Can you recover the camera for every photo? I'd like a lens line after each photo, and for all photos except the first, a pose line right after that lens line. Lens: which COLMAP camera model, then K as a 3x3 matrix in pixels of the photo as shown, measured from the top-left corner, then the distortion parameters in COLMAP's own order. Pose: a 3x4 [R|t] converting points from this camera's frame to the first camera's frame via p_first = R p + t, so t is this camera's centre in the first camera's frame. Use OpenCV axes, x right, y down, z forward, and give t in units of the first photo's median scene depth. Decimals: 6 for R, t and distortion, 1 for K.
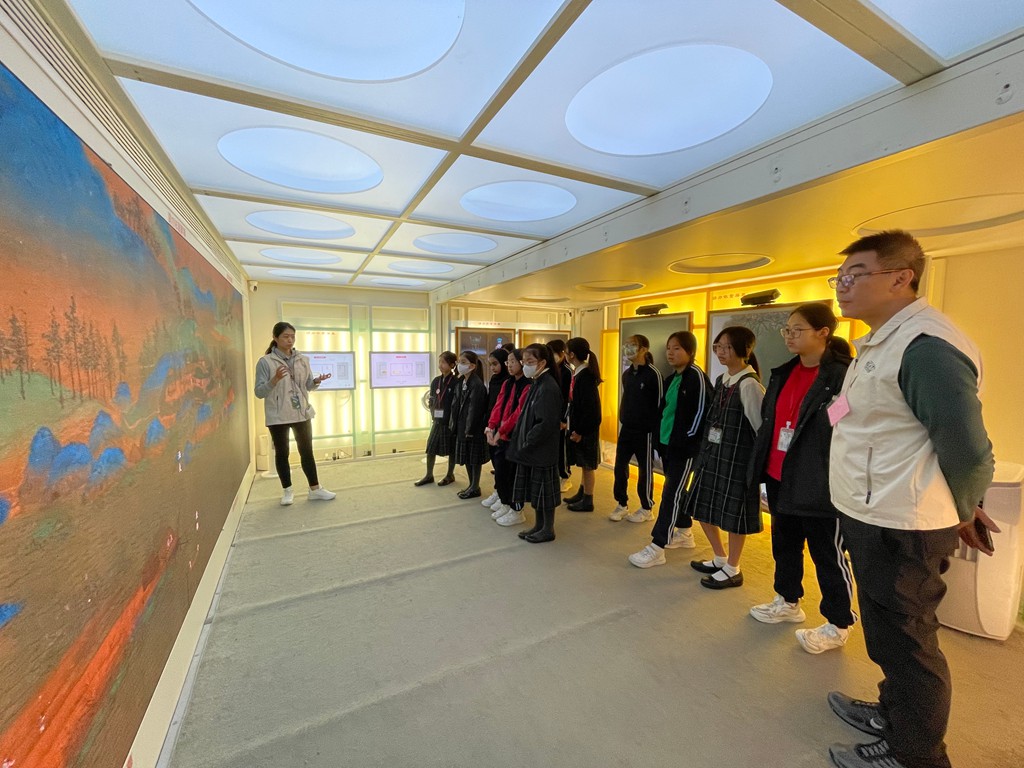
lens RADIAL K [[411.0, 0, 512.0], [0, 411.0, 384.0], [0, 0, 1]] dist [0.001159, 0.000025]
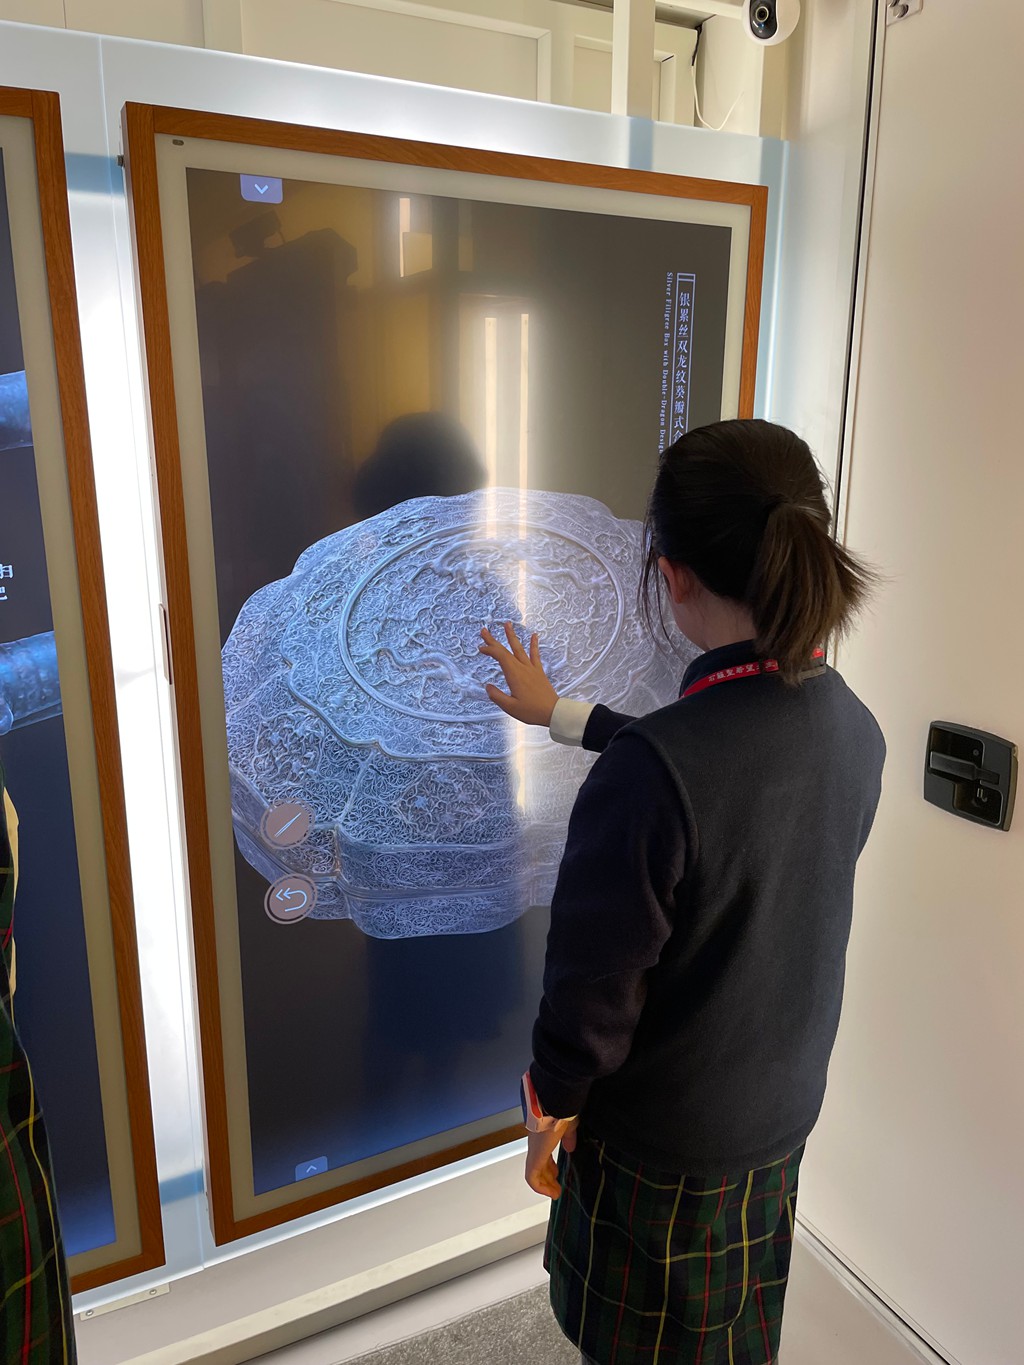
lens RADIAL K [[1034.9, 0, 512.0], [0, 1034.9, 682.5], [0, 0, 1]] dist [-0.003359, -0.002409]
pose [[0.999996, -0.002239, -0.001756, 0.097102], [0.002499, 0.986145, 0.165867, -0.064317], [0.001360, -0.165871, 0.986147, 0.848676]]
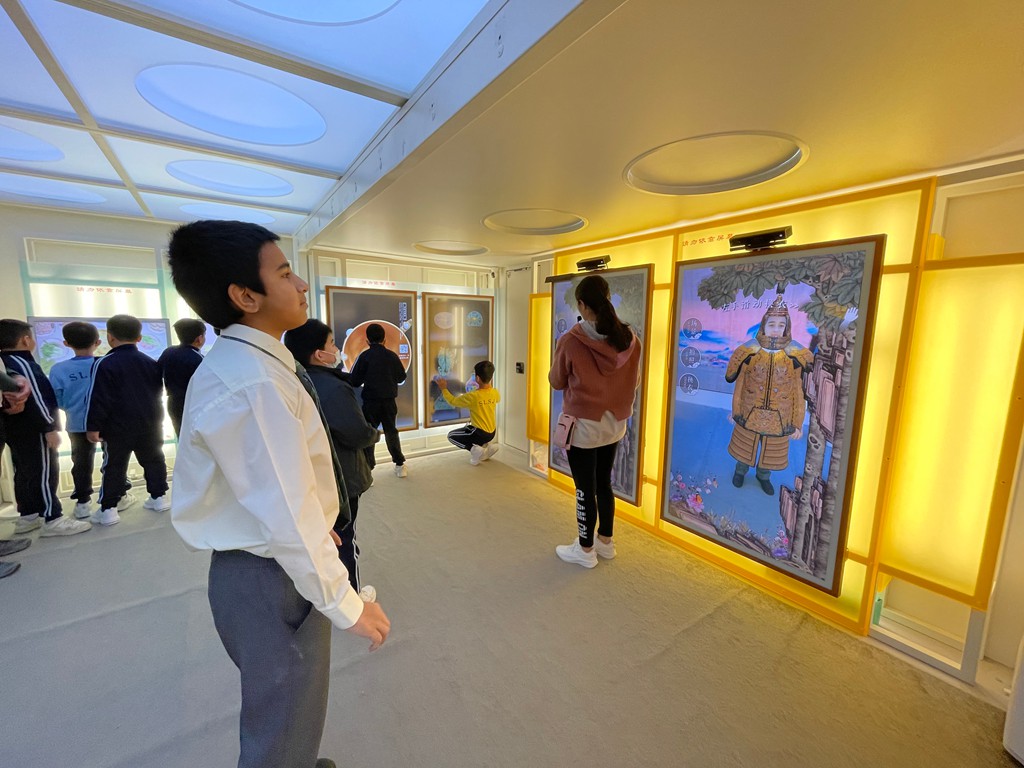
lens RADIAL K [[411.0, 0, 512.0], [0, 411.0, 384.0], [0, 0, 1]] dist [0.001159, 0.000025]
pose [[0.991037, -0.008891, 0.133294, 0.082933], [0.000879, 0.998195, 0.060050, -0.012922], [-0.133588, -0.059395, 0.989256, 0.252039]]
